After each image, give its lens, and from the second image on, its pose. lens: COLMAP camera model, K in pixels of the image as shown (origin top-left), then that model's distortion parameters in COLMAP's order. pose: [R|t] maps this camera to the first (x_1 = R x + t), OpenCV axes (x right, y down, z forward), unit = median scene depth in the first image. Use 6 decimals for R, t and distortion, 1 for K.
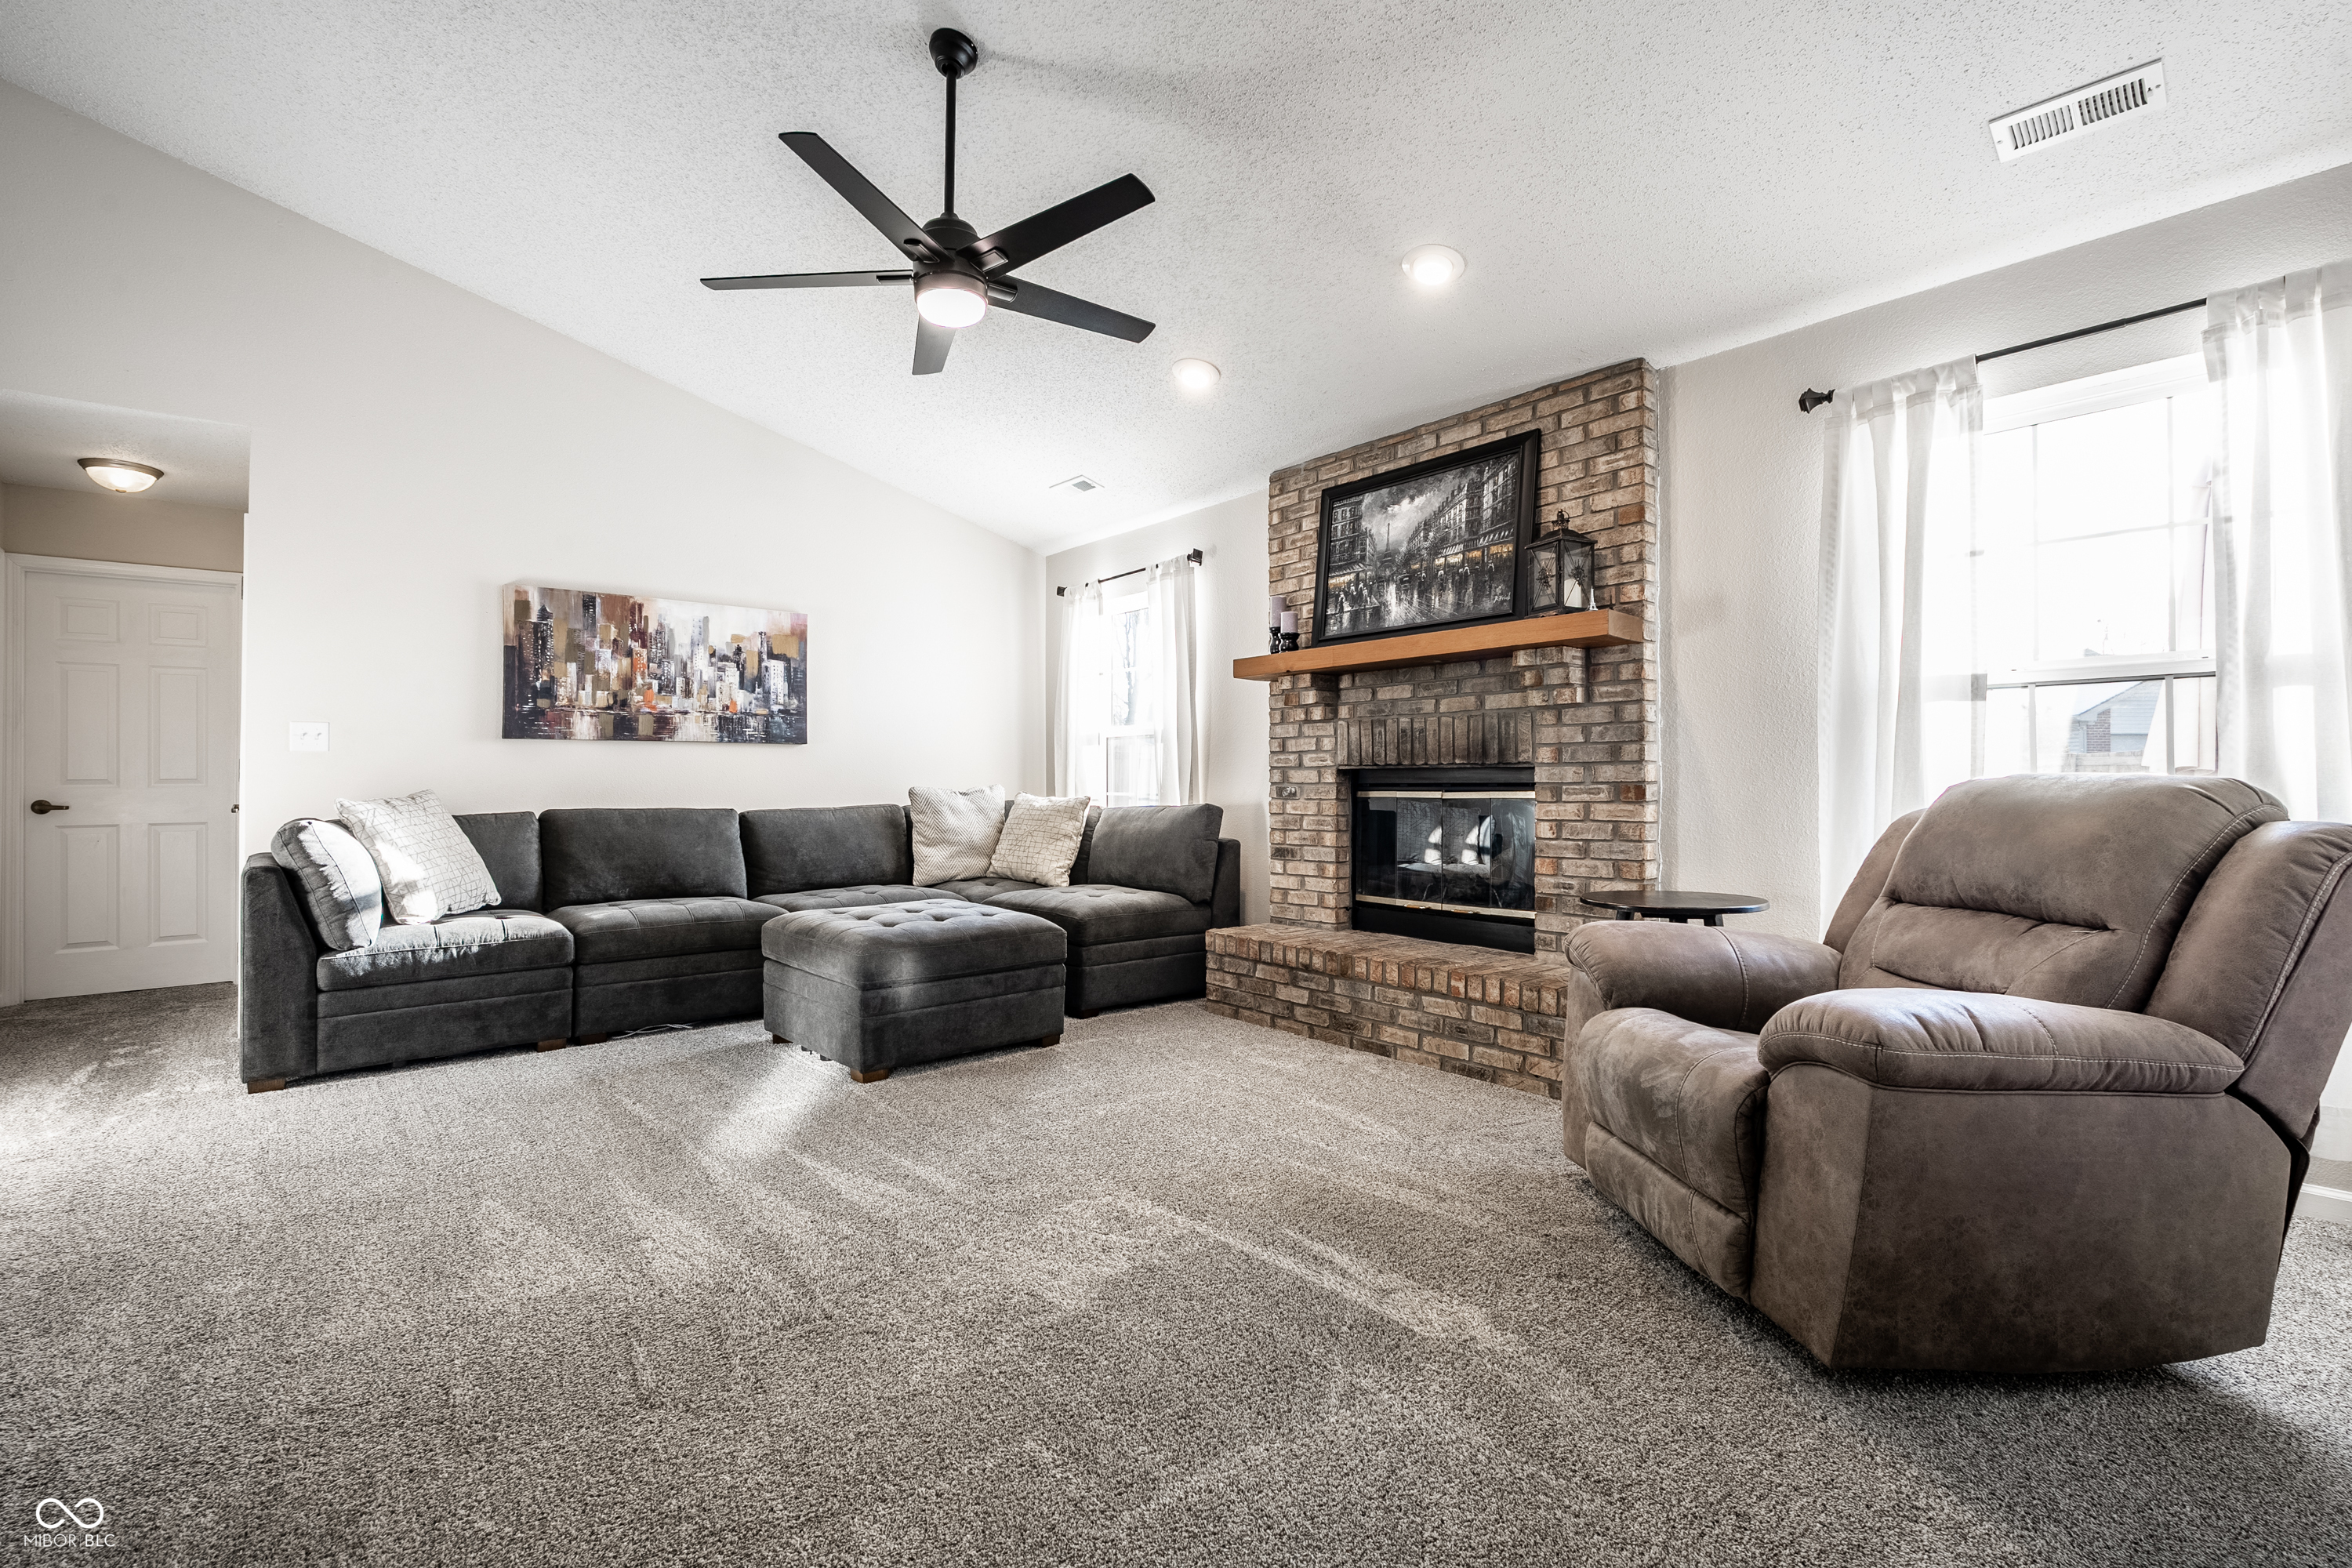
lens RADIAL K [[1059.4, 0, 1147.3], [0, 1059.4, 764.6], [0, 0, 1]] dist [-0.008337, 0.003587]
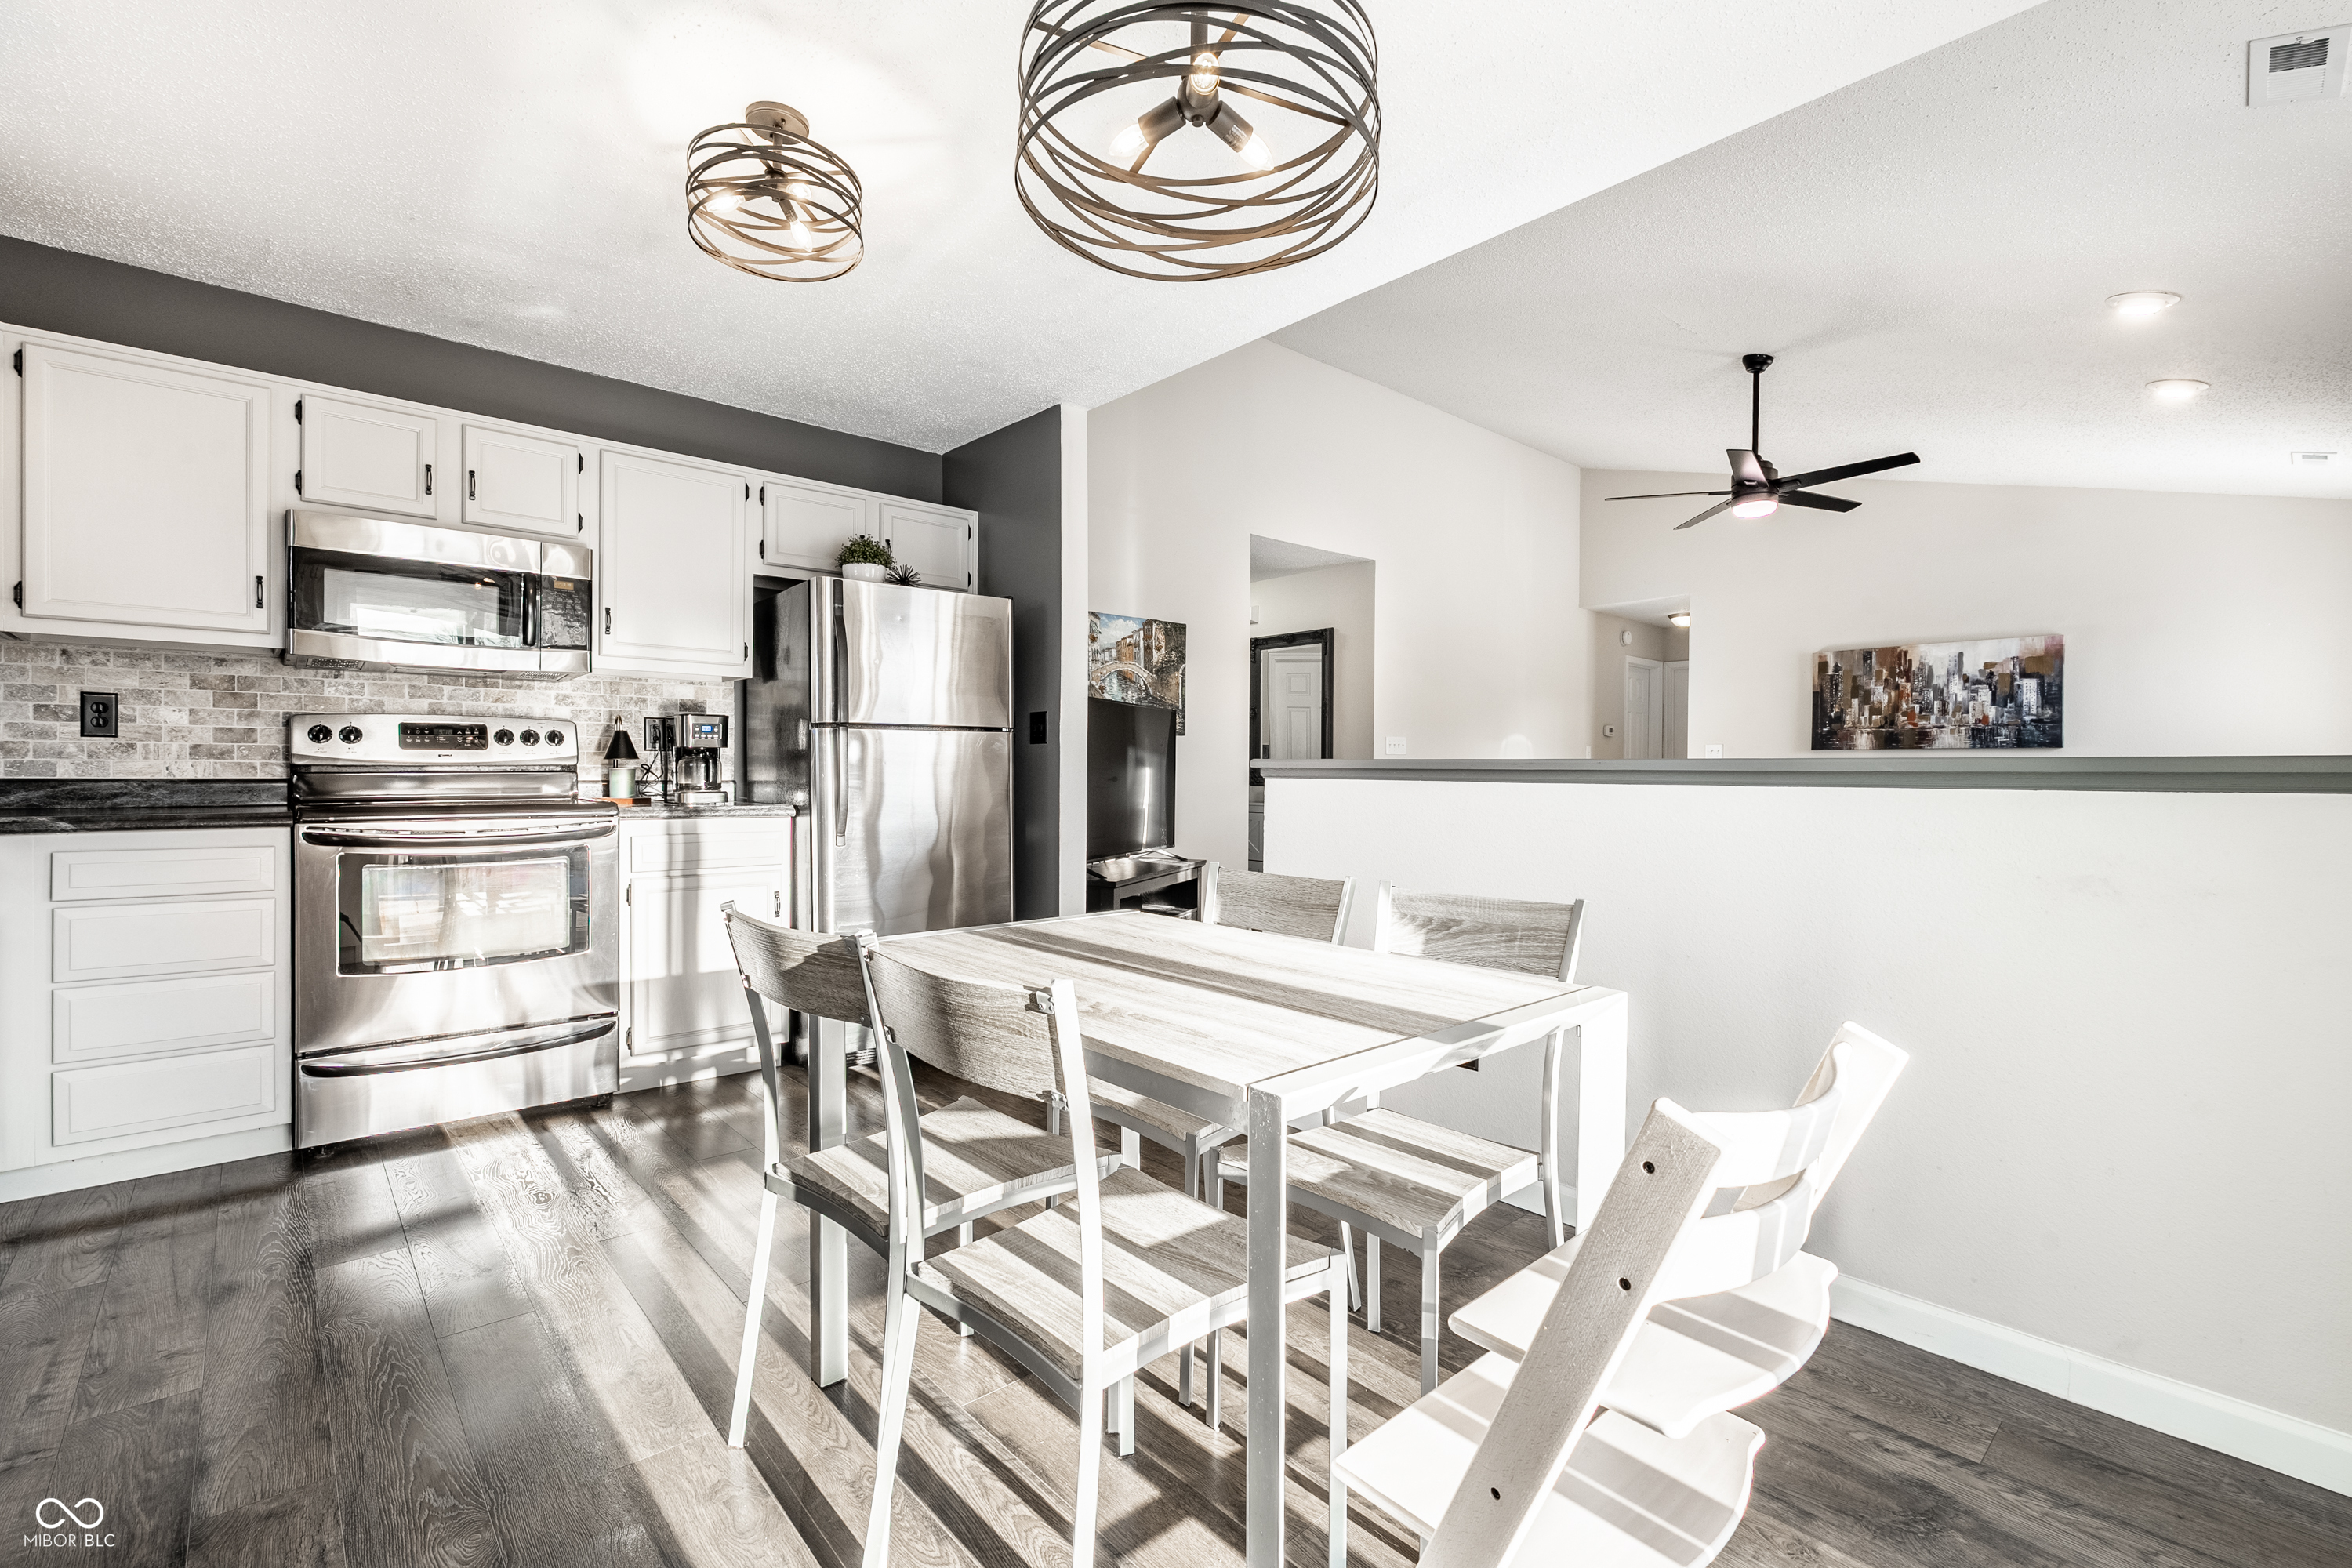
lens RADIAL K [[1059.4, 0, 1160.0], [0, 1059.4, 795.7], [0, 0, 1]] dist [-0.008337, 0.003587]
pose [[0.043318, 0.024133, -0.998770, 1.009031], [0.009997, 0.999648, 0.024588, -0.006248], [0.999011, -0.011050, 0.043061, -0.046010]]
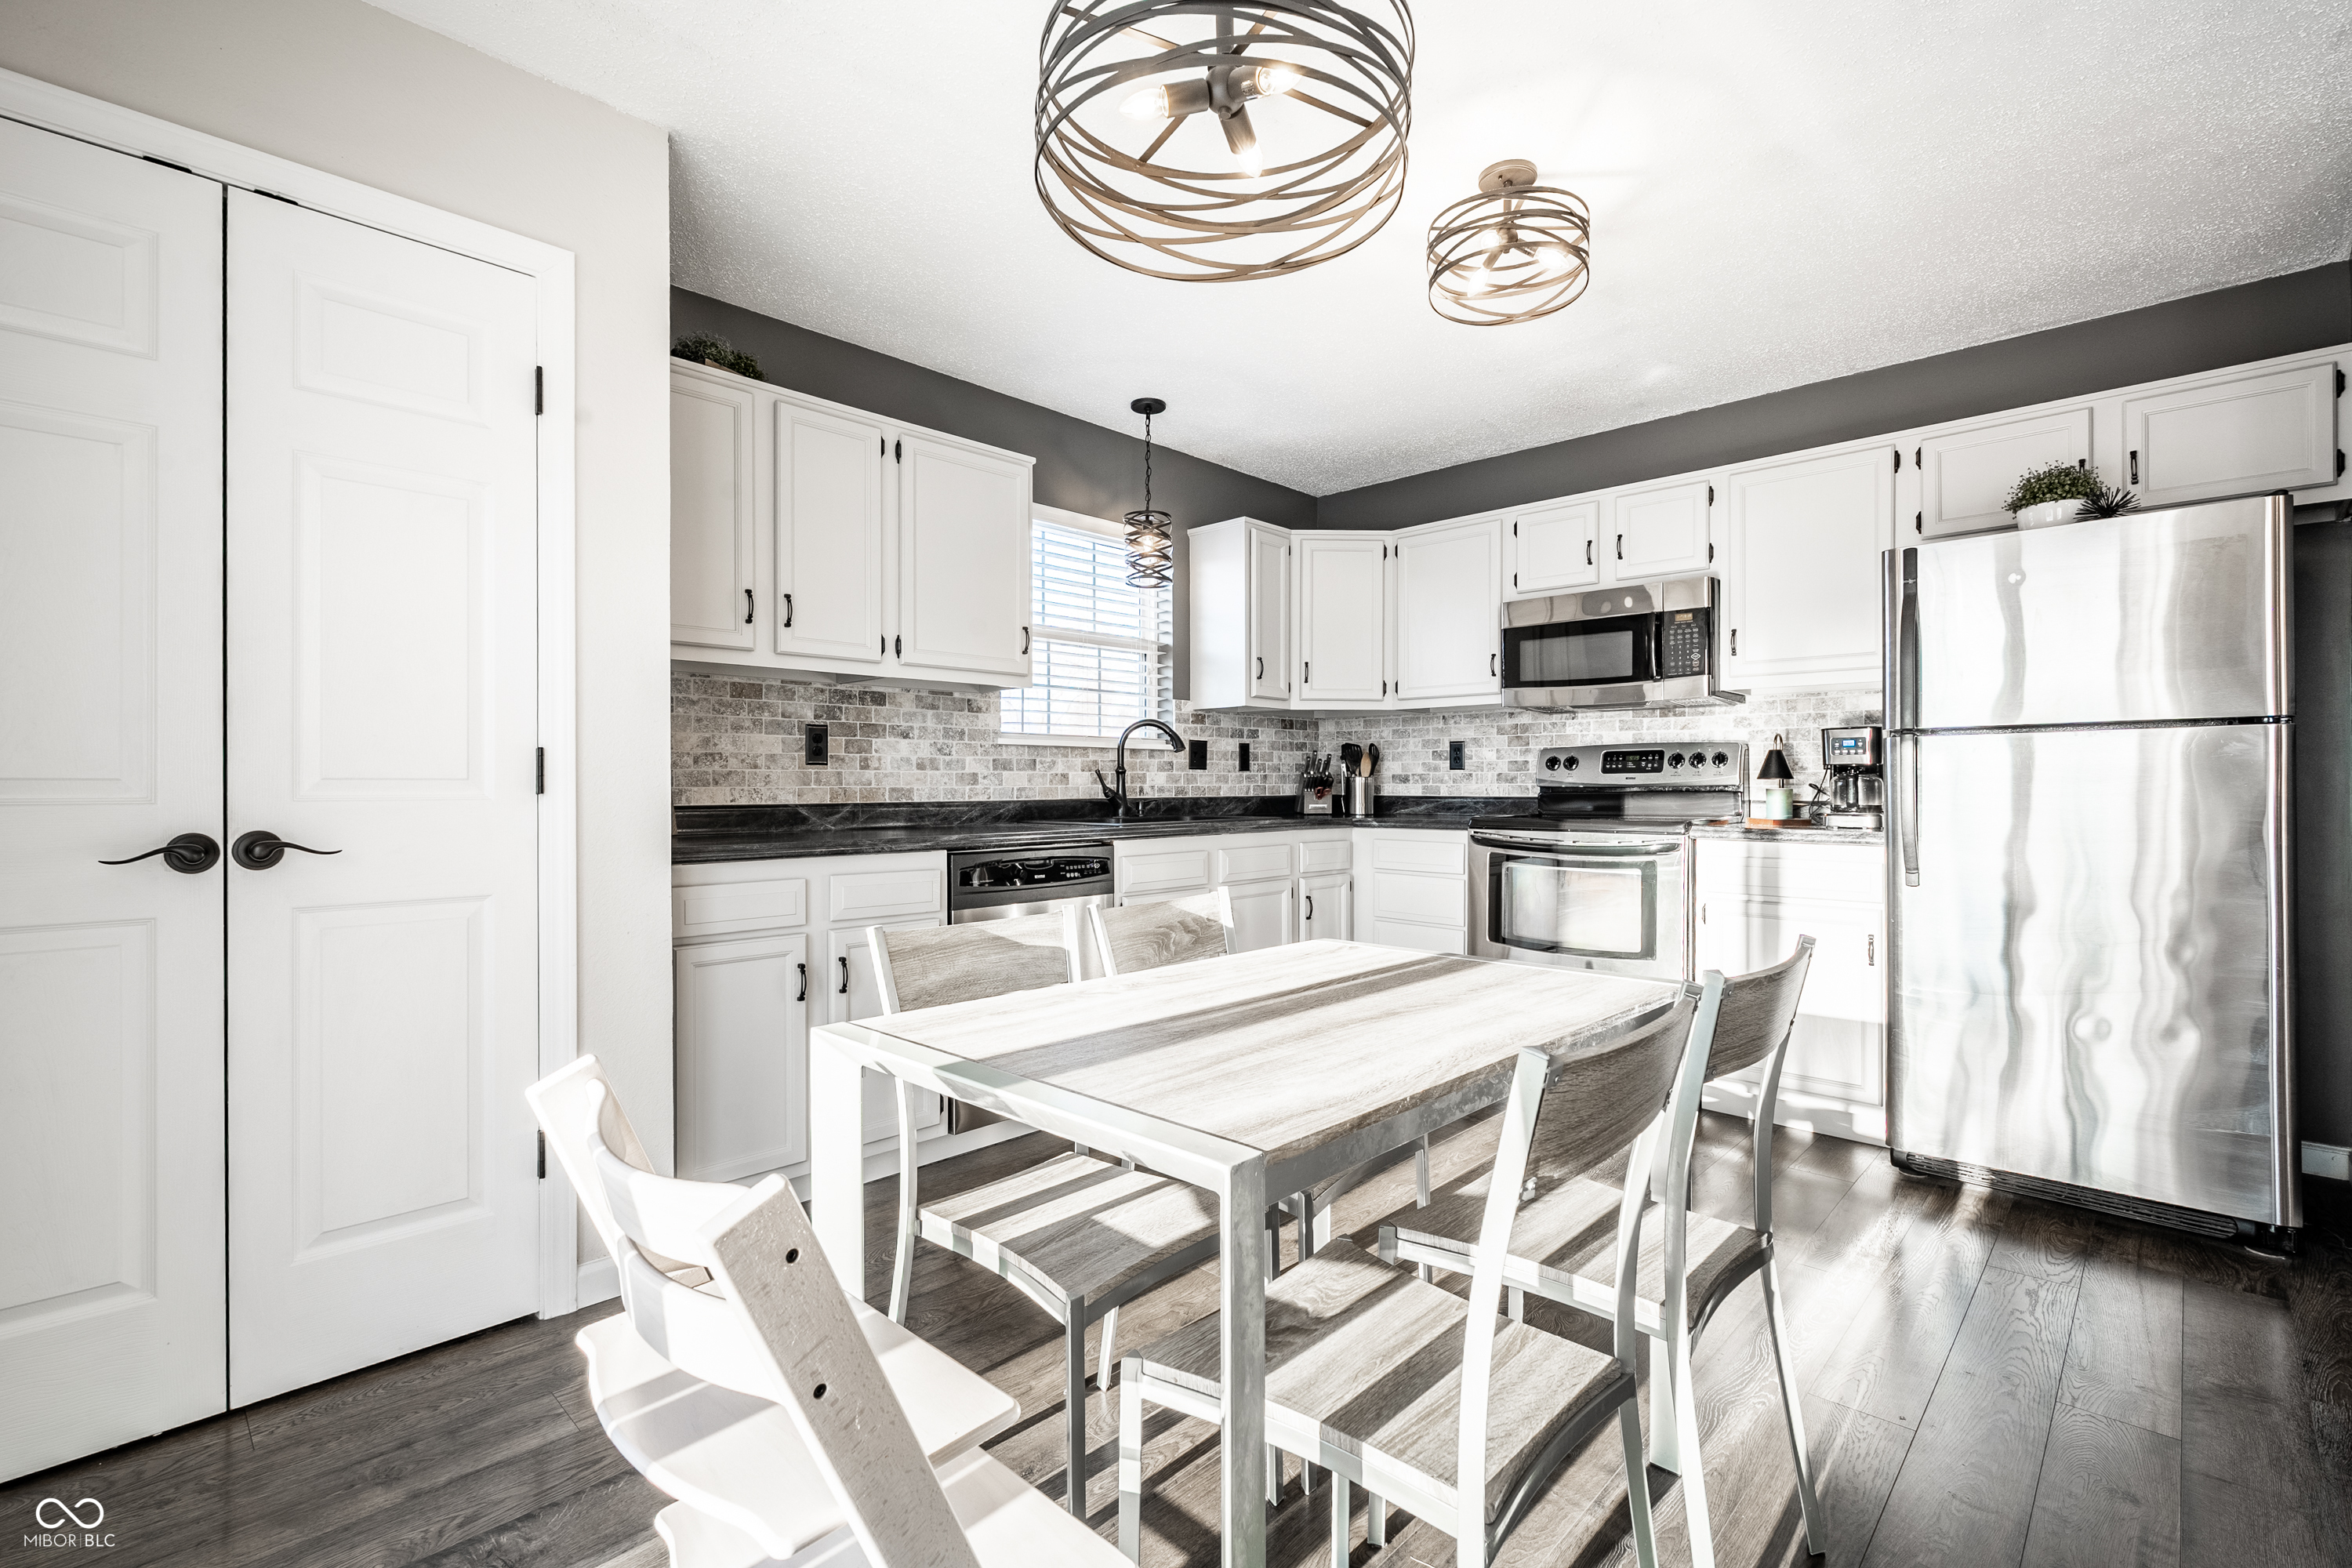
lens RADIAL K [[1059.4, 0, 1177.9], [0, 1059.4, 790.5], [0, 0, 1]] dist [-0.008337, 0.003587]
pose [[-0.993435, 0.001269, -0.114393, 0.694372], [0.002698, 0.999920, -0.012340, -0.000918], [0.114369, -0.012568, -0.993359, 0.332386]]
